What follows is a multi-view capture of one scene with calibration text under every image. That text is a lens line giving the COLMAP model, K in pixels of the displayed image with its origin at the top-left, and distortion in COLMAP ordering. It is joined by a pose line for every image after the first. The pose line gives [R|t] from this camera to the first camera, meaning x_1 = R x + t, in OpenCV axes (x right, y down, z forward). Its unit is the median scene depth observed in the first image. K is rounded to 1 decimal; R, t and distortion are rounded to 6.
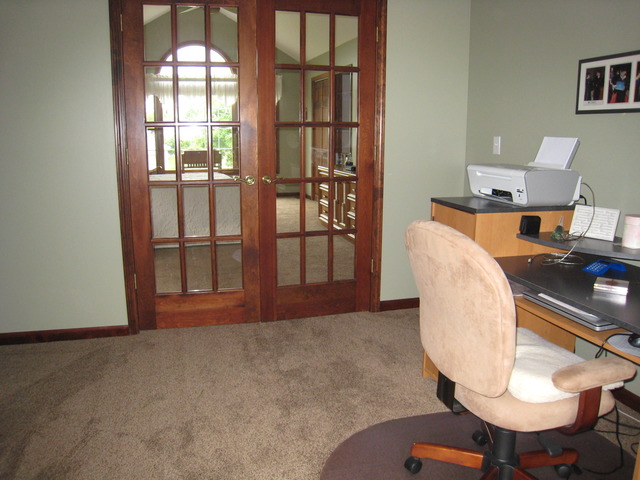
lens RADIAL K [[533.3, 0, 320.0], [0, 533.3, 240.0], [0, 0, 1]] dist [-0.101354, -0.000695]
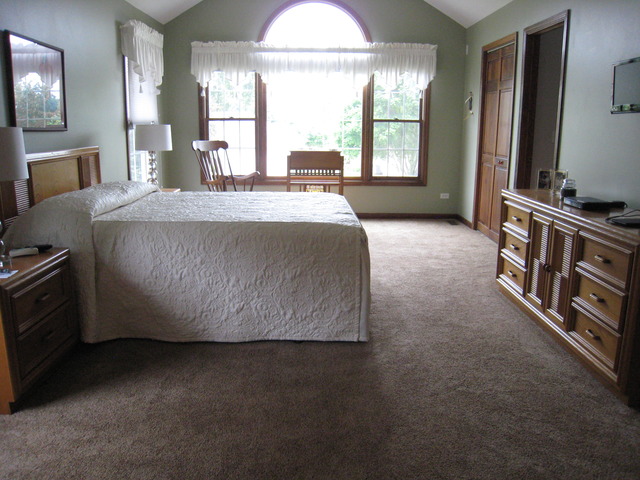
lens RADIAL K [[520.6, 0, 320.0], [0, 520.6, 240.0], [0, 0, 1]] dist [-0.189800, 0.000431]
pose [[0.966282, 0.063566, -0.249515, -0.042412], [-0.059241, 0.997935, 0.024814, -0.070038], [0.250577, -0.009196, 0.968053, 0.349411]]
